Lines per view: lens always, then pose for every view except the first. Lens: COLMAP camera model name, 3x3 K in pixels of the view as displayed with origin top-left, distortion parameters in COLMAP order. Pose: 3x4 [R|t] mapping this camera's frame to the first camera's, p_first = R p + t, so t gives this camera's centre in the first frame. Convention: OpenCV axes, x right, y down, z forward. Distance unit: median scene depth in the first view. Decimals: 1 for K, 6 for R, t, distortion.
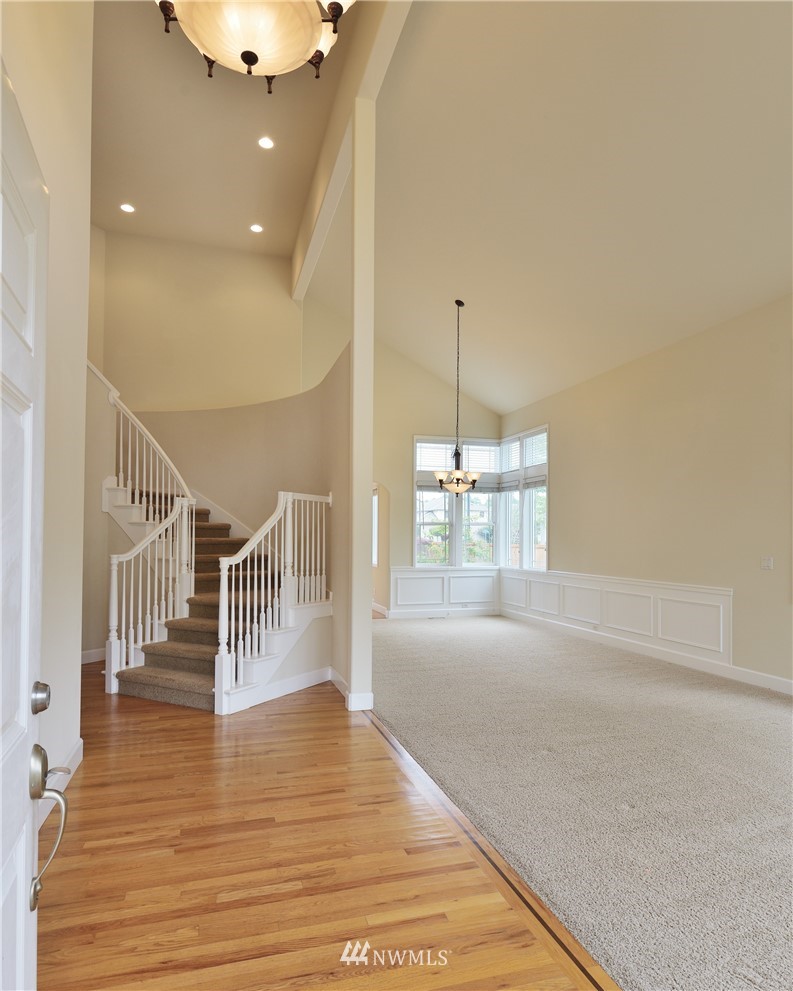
lens RADIAL K [[599.0, 0, 392.9], [0, 599.0, 530.8], [0, 0, 1]] dist [0.007425, -0.003454]
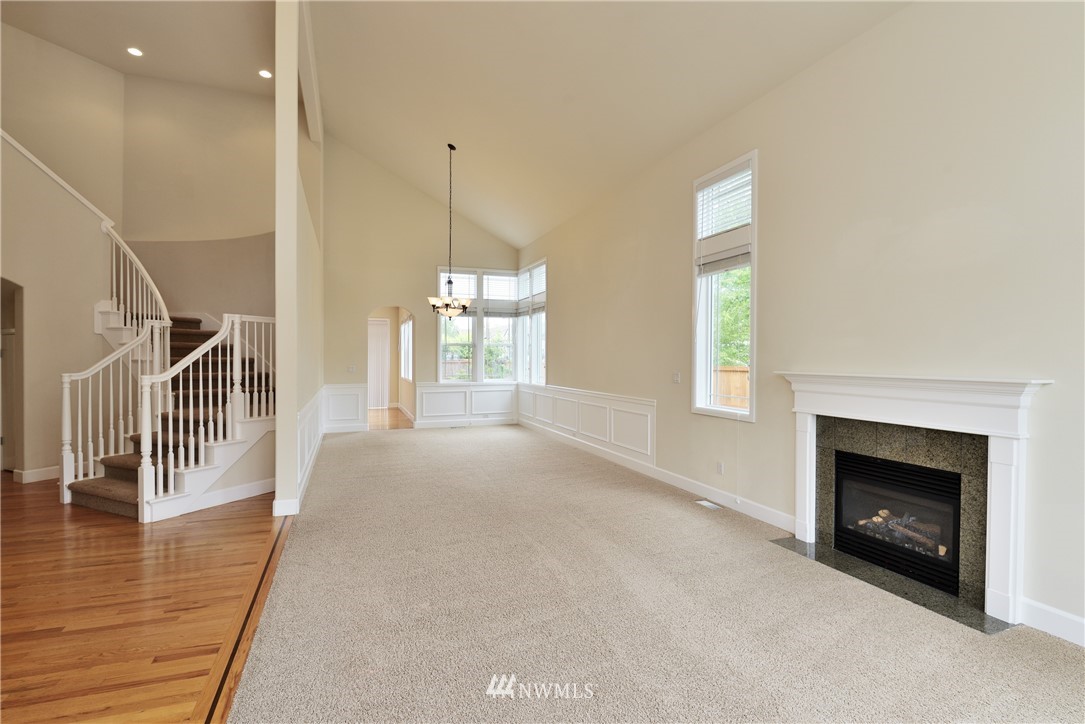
lens RADIAL K [[509.3, 0, 542.9], [0, 509.3, 363.3], [0, 0, 1]] dist [-0.009546, -0.003303]
pose [[0.997384, -0.004330, 0.072151, 0.294794], [0.002703, 0.999740, 0.022630, 0.003849], [-0.072230, -0.022376, 0.997137, 0.048139]]
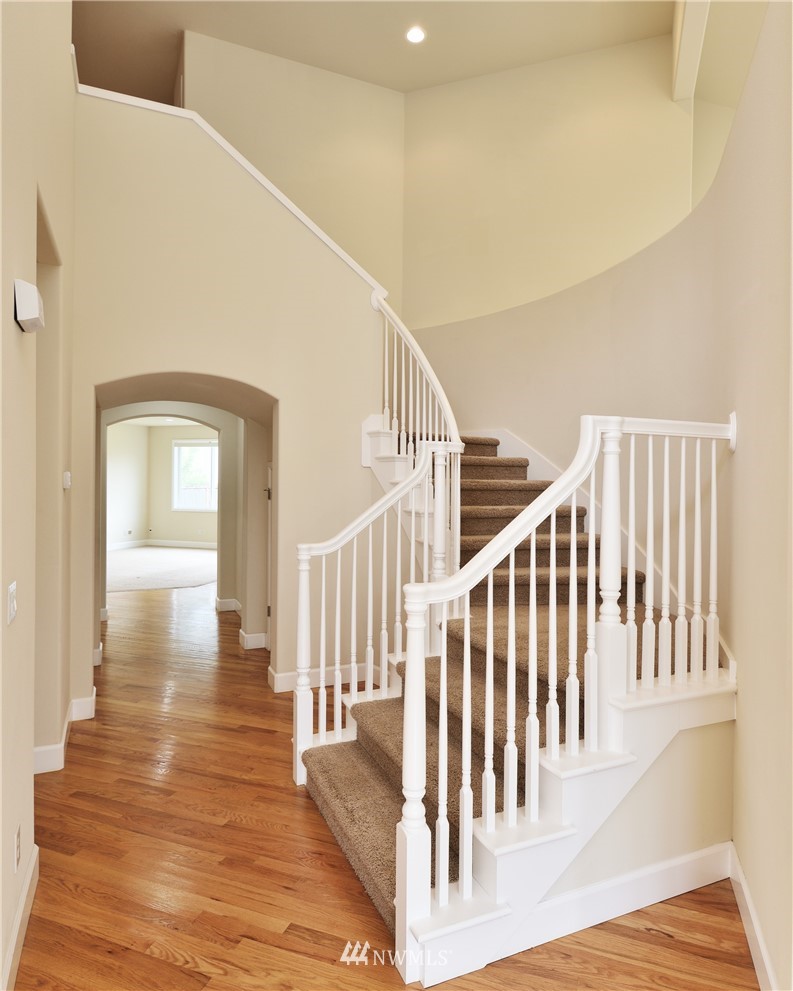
lens RADIAL K [[599.0, 0, 402.1], [0, 599.0, 482.2], [0, 0, 1]] dist [0.007425, -0.003454]
pose [[0.800424, 0.000924, -0.599433, -0.040691], [0.004765, 0.999957, 0.007904, -0.022522], [0.599415, -0.009183, 0.800386, 0.561292]]
